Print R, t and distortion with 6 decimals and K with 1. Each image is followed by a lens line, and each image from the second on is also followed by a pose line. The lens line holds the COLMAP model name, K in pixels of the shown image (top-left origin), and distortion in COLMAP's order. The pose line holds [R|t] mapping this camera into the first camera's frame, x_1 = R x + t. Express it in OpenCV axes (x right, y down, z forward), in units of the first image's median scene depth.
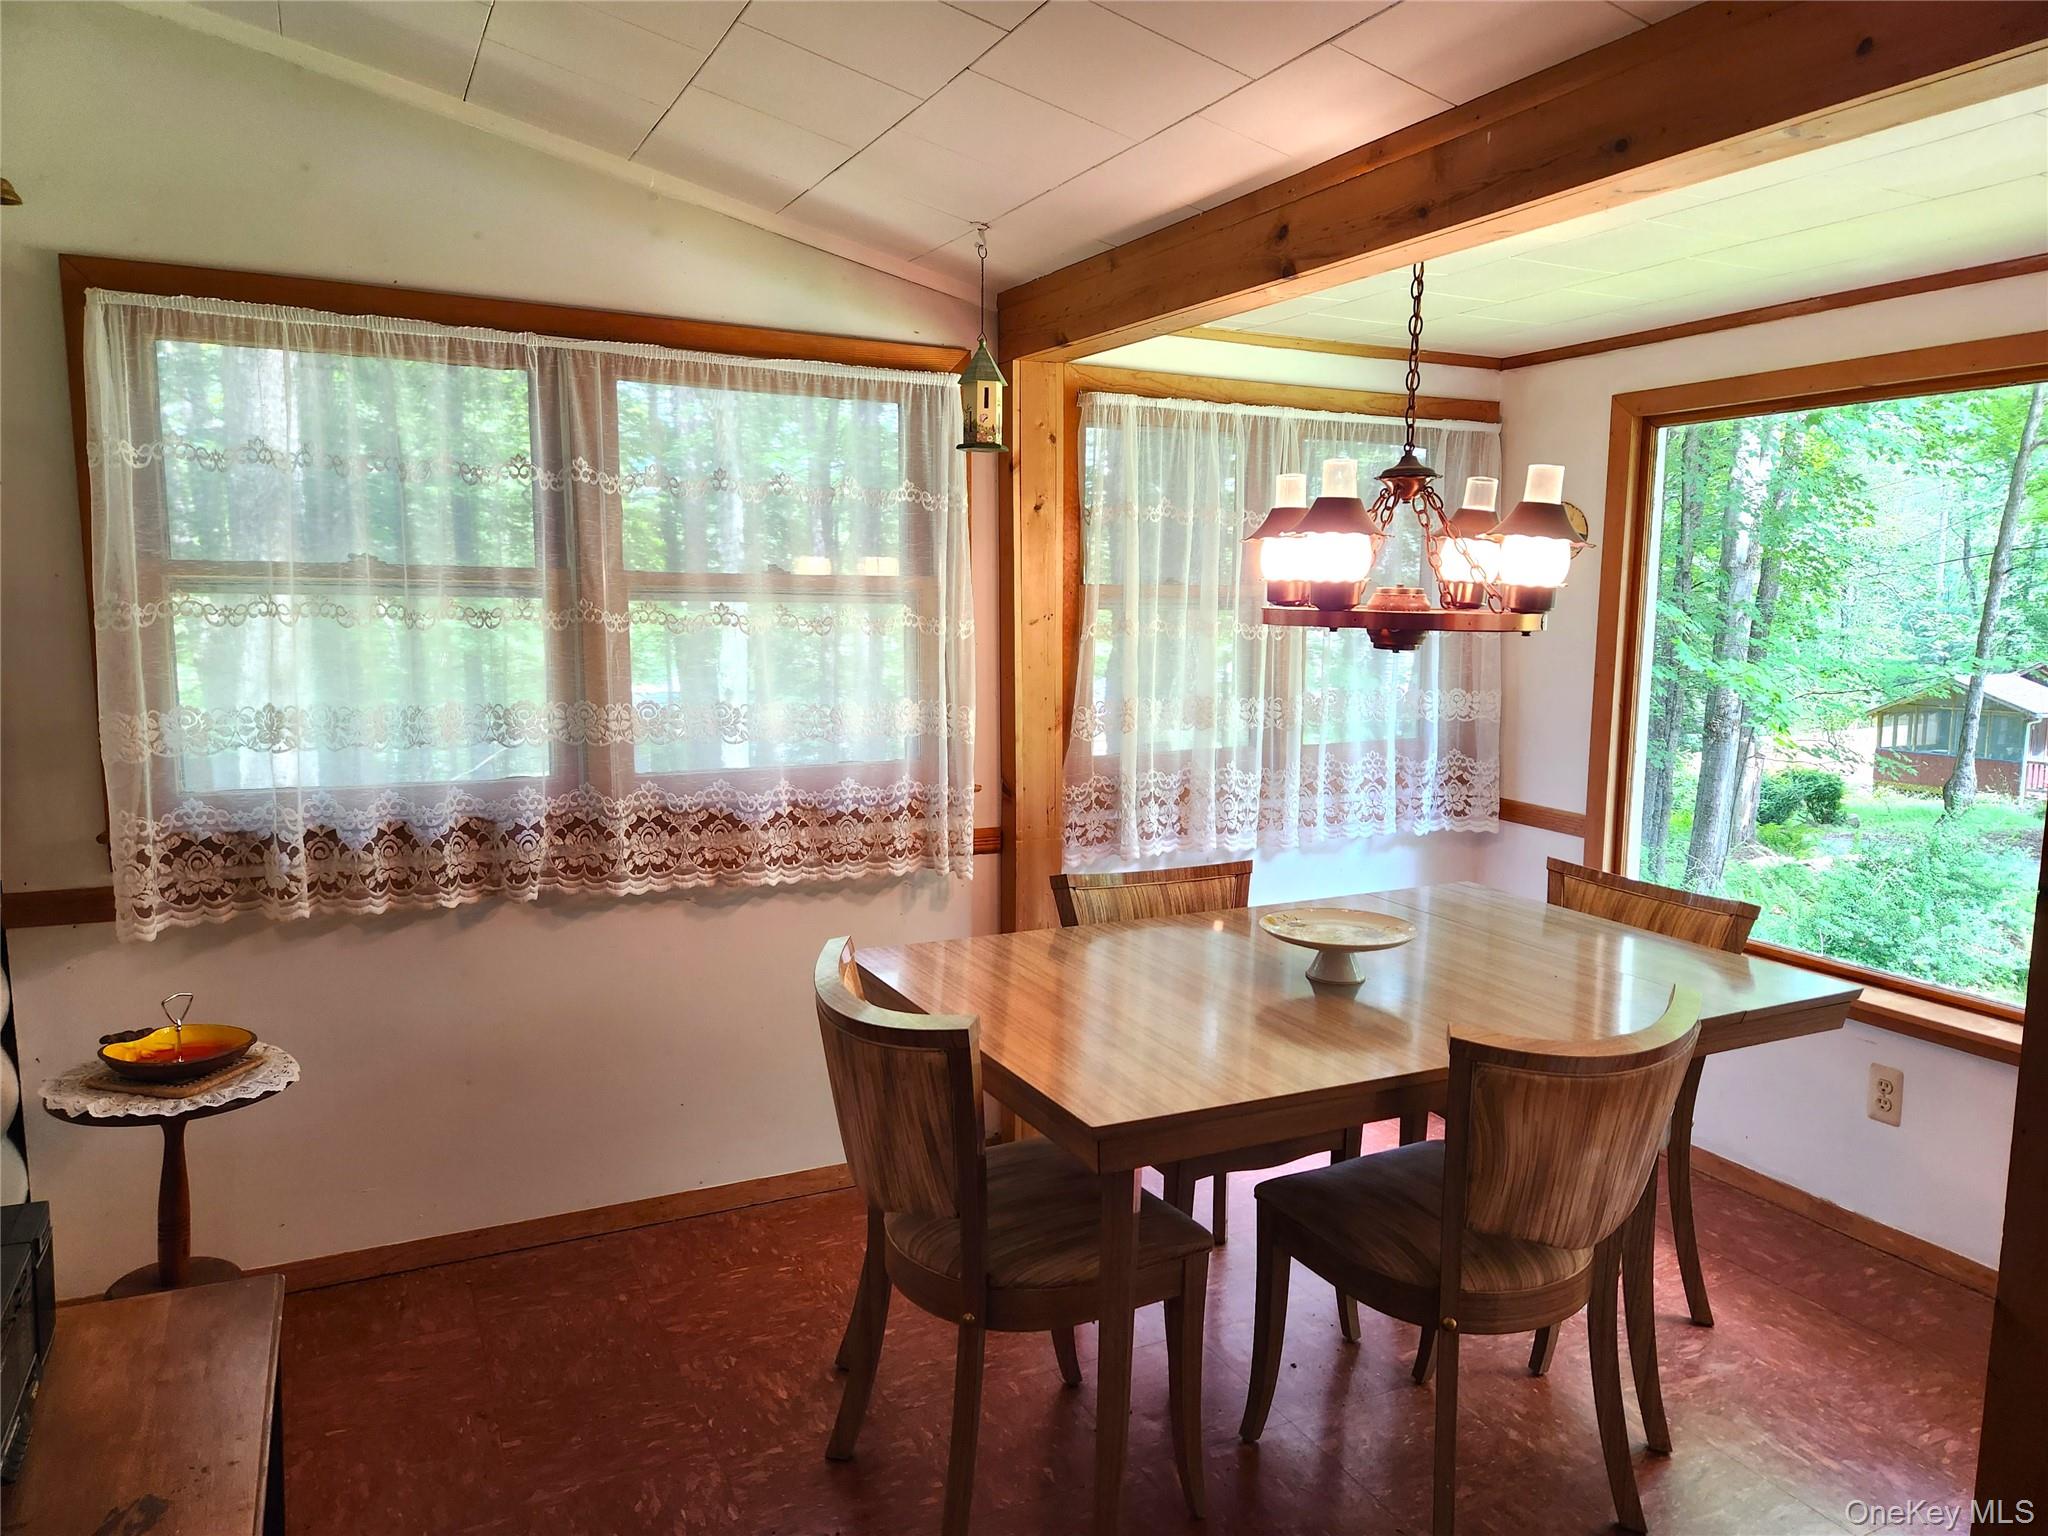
lens RADIAL K [[1346.8, 0, 1027.8], [0, 1346.8, 774.6], [0, 0, 1]] dist [0.074209, -0.069171]
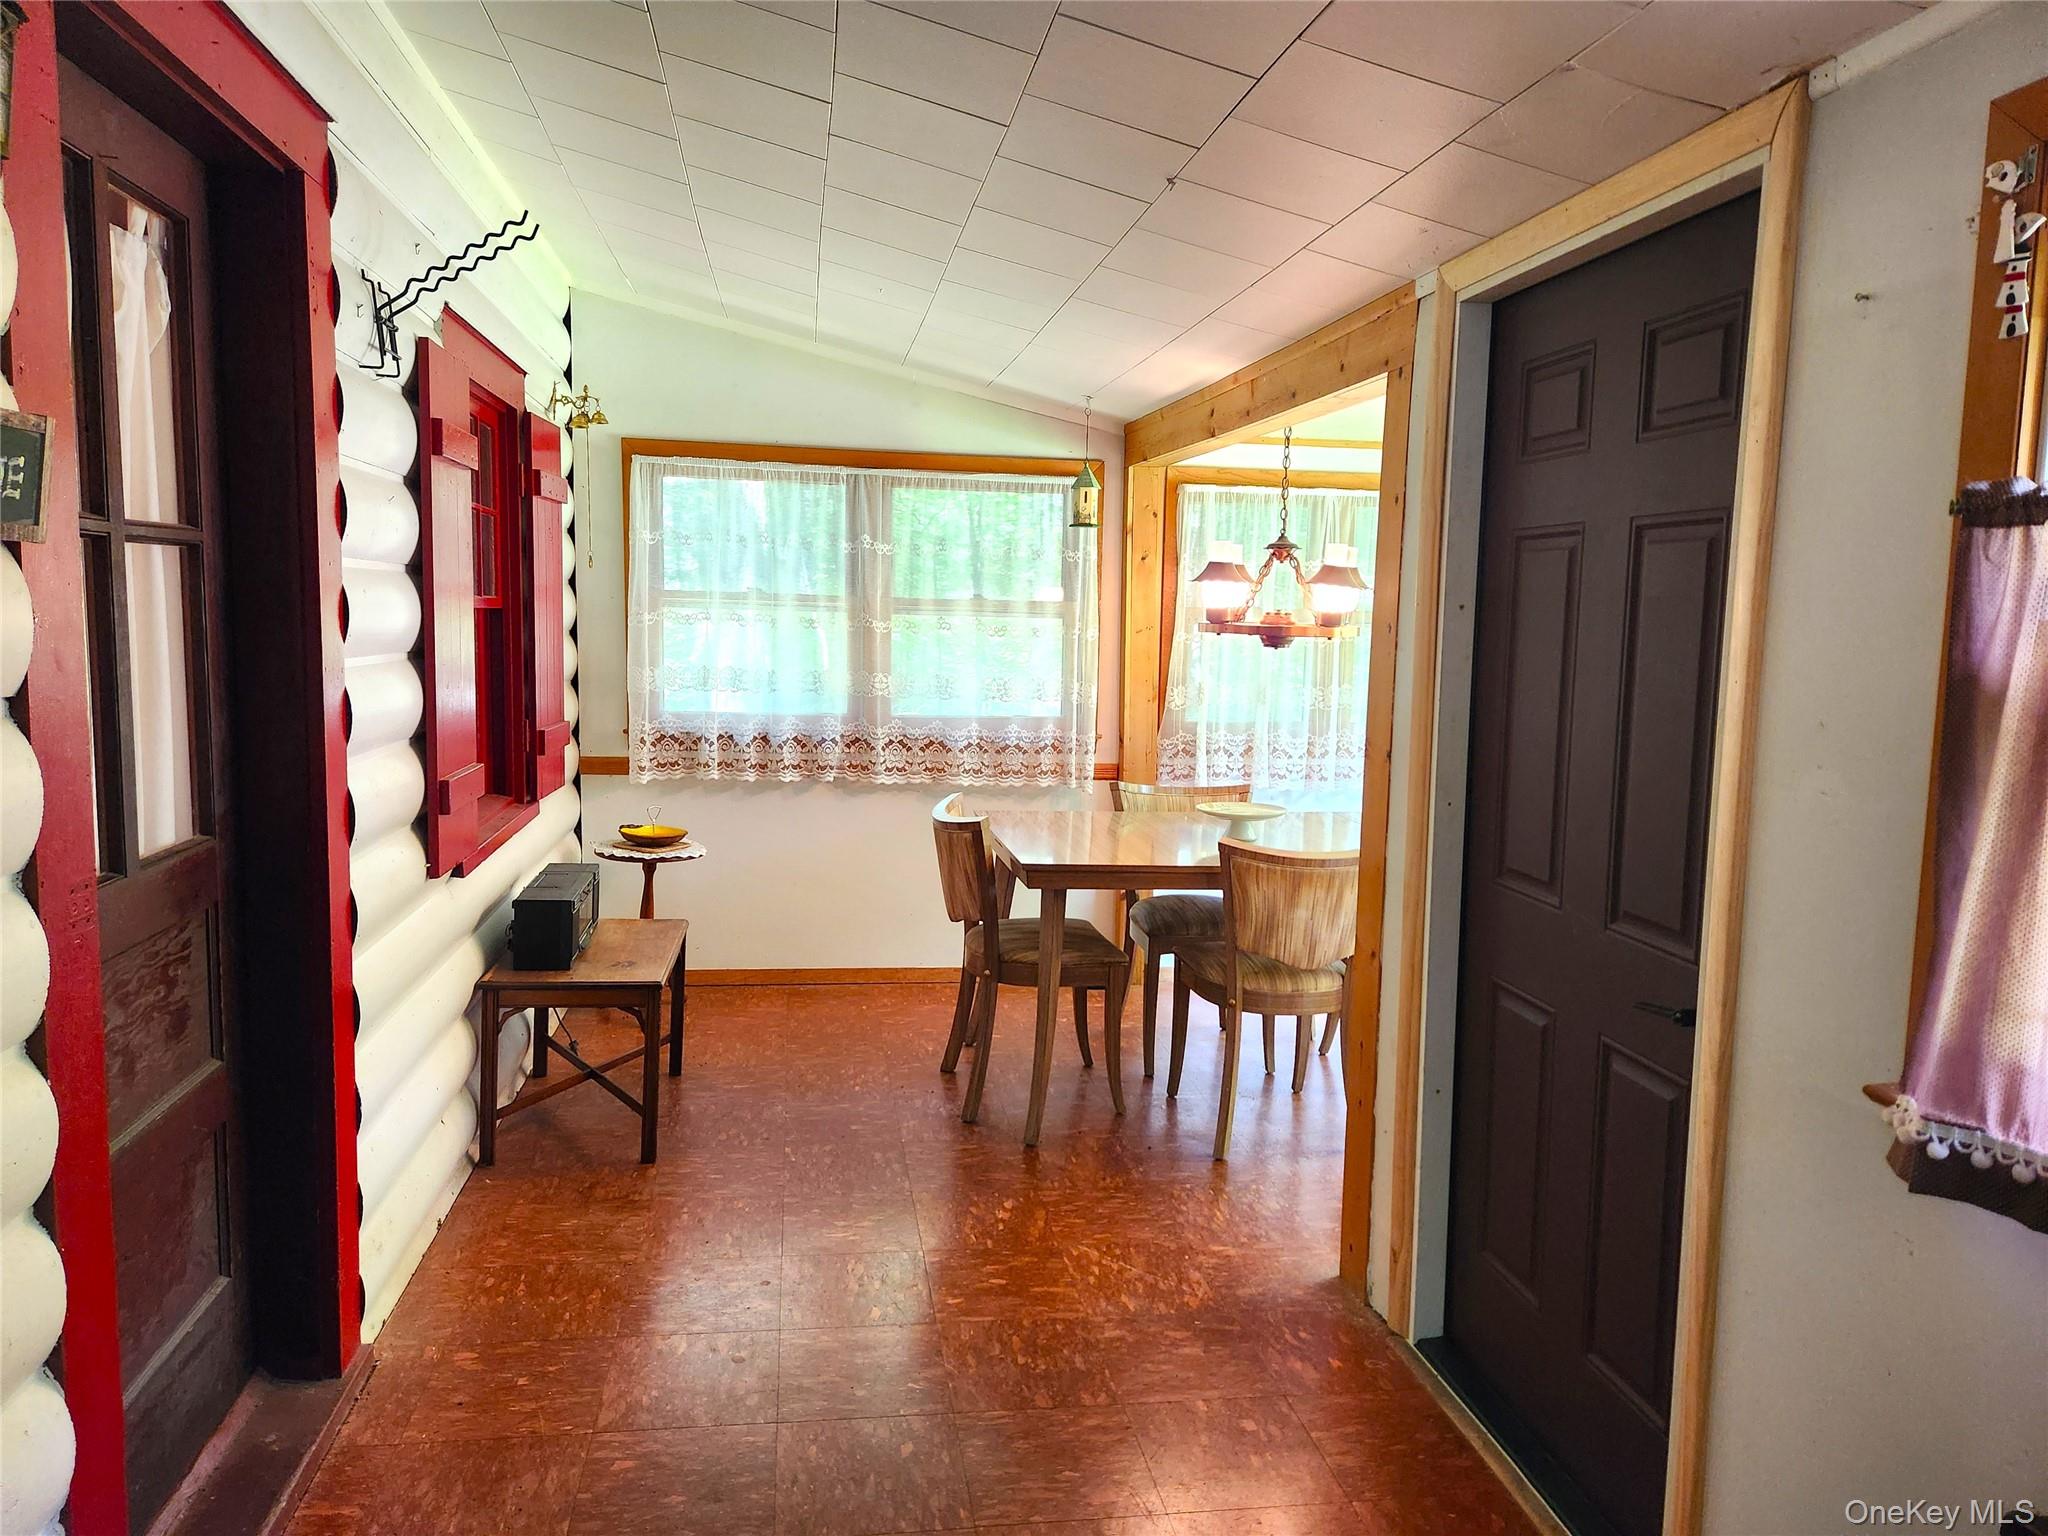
lens RADIAL K [[1364.3, 0, 1029.4], [0, 1364.3, 790.6], [0, 0, 1]] dist [0.071892, -0.064380]
pose [[0.953849, 0.052549, -0.295653, 0.427487], [-0.054363, 0.998519, 0.002088, 0.088596], [0.295324, 0.014081, 0.955293, -0.651207]]
